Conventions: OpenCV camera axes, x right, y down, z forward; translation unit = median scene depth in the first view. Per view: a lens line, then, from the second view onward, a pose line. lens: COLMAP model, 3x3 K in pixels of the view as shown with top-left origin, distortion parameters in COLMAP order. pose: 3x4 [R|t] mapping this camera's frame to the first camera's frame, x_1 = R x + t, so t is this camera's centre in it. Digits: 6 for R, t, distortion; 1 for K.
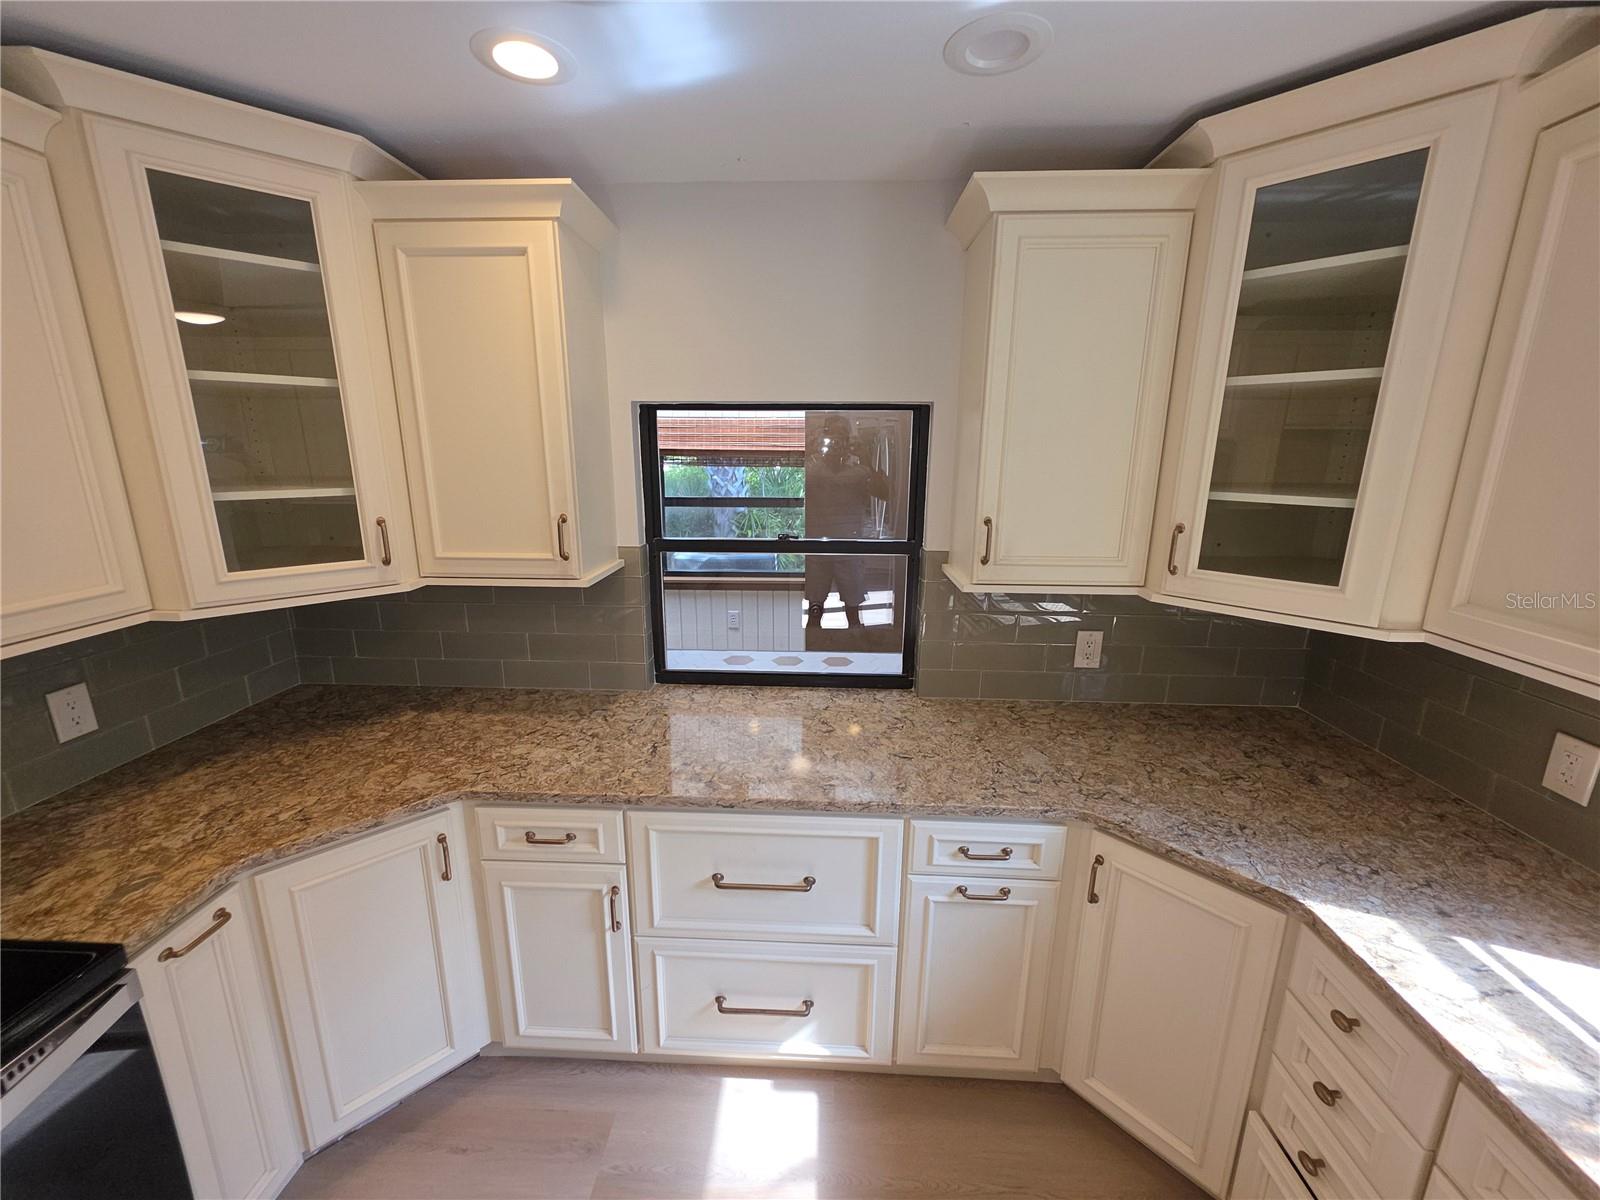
lens RADIAL K [[635.0, 0, 793.6], [0, 635.0, 593.4], [0, 0, 1]] dist [0.003237, 0.000077]
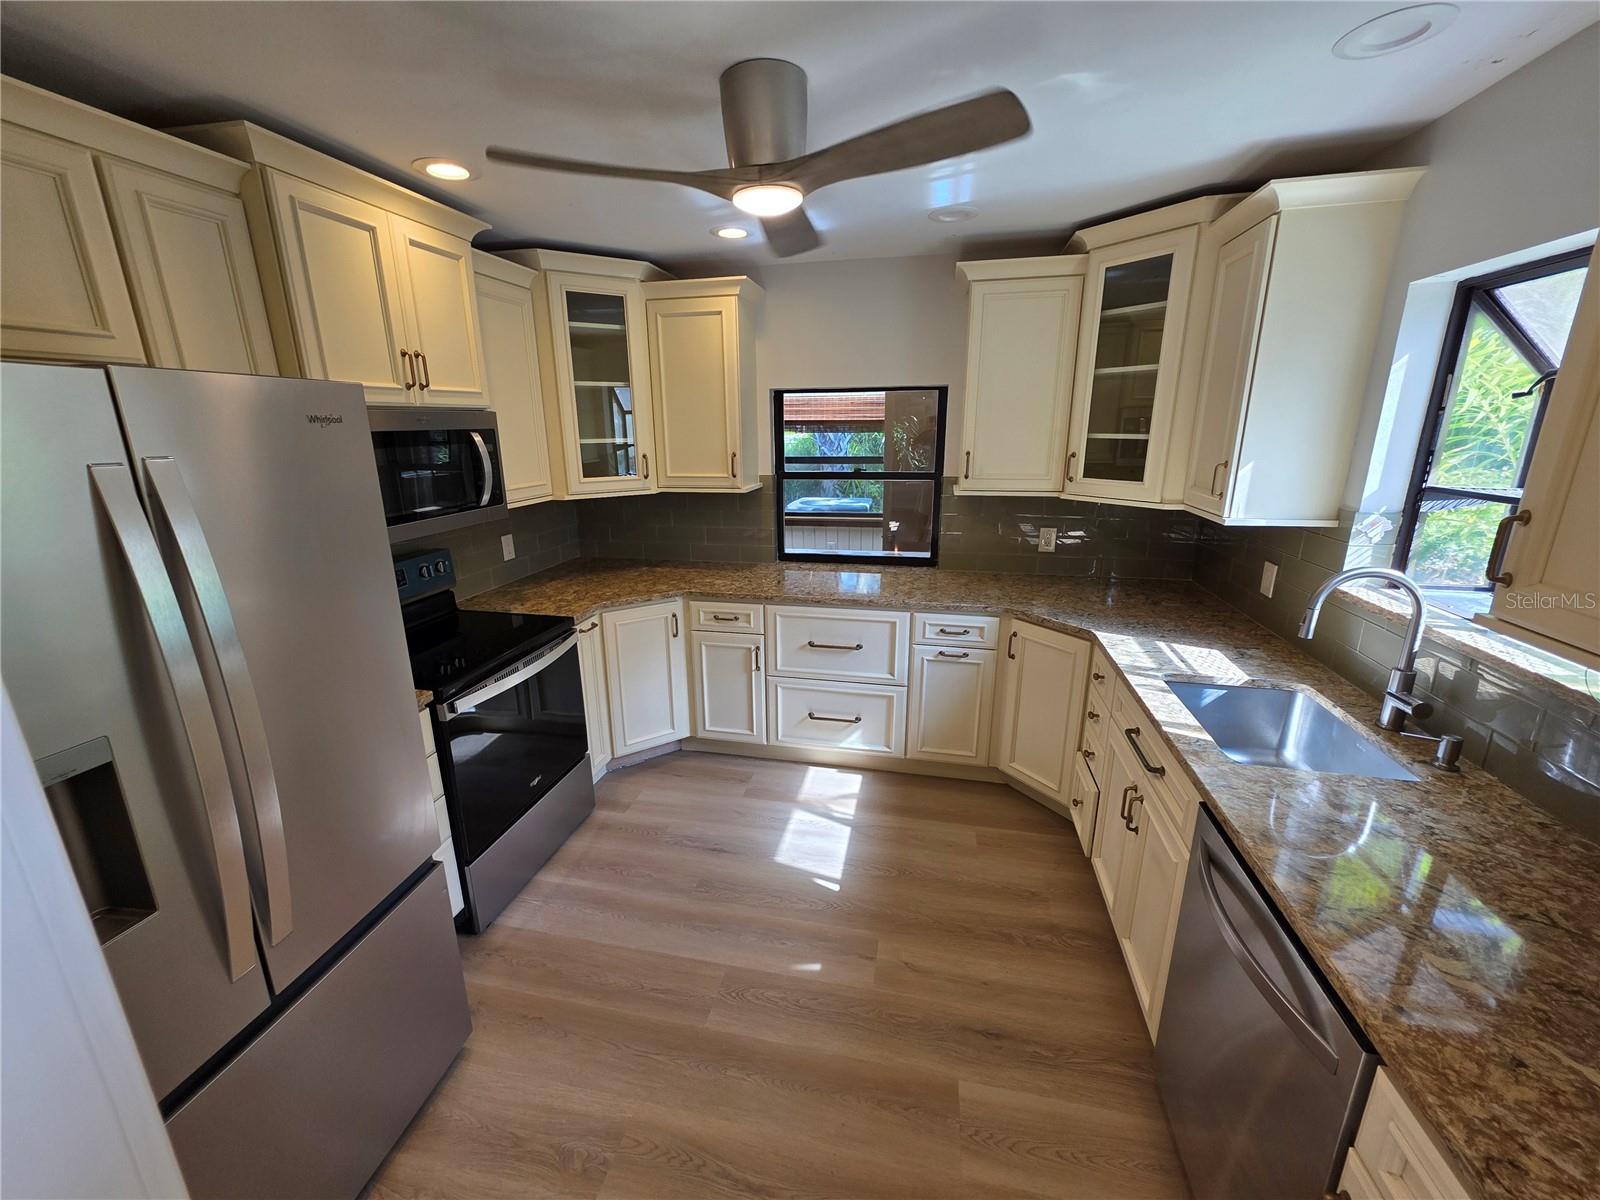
lens RADIAL K [[636.9, 0, 790.7], [0, 636.9, 597.9], [0, 0, 1]] dist [0.001549, -0.000067]
pose [[0.984446, 0.032062, -0.172736, 0.146502], [-0.025237, 0.998817, 0.041566, 0.238086], [0.173864, -0.036560, 0.984091, -0.887373]]
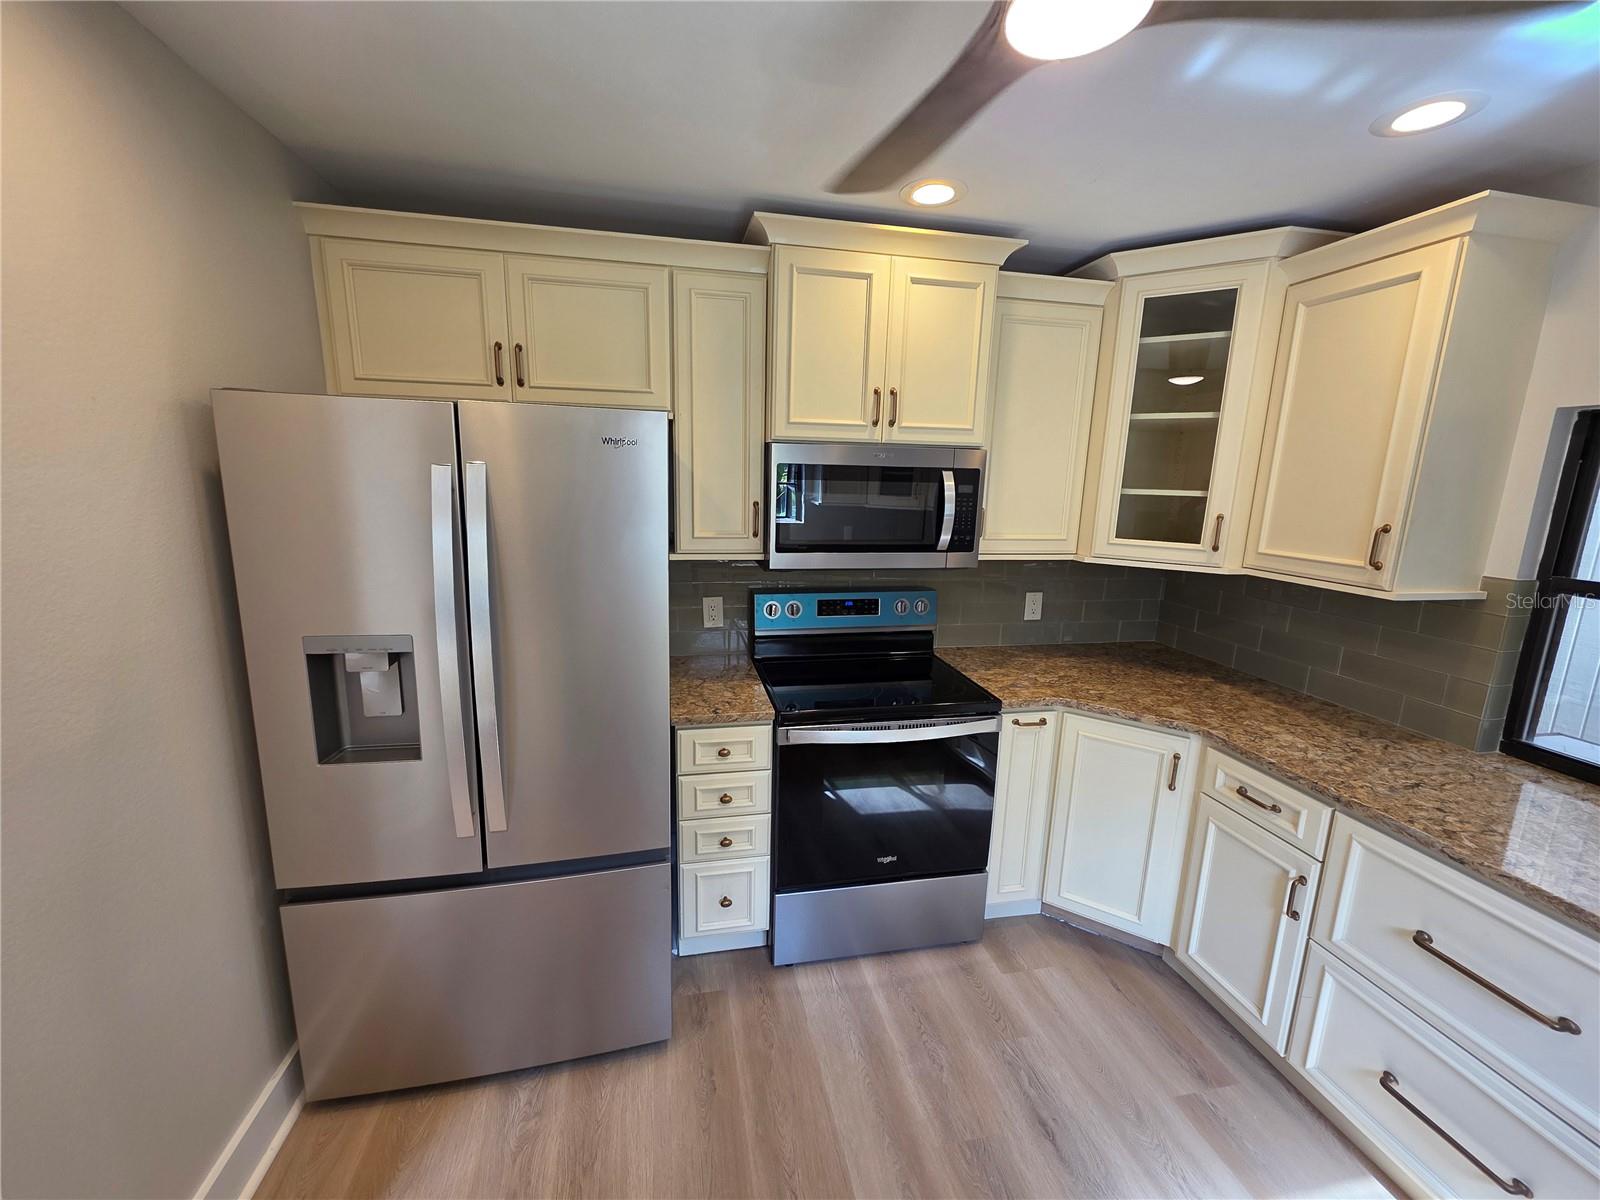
lens RADIAL K [[635.0, 0, 793.6], [0, 635.0, 593.4], [0, 0, 1]] dist [0.003237, 0.000077]
pose [[0.246334, 0.181807, -0.951980, 0.425312], [-0.247041, 0.961581, 0.119716, 0.101546], [0.937171, 0.205688, 0.281784, -0.165879]]
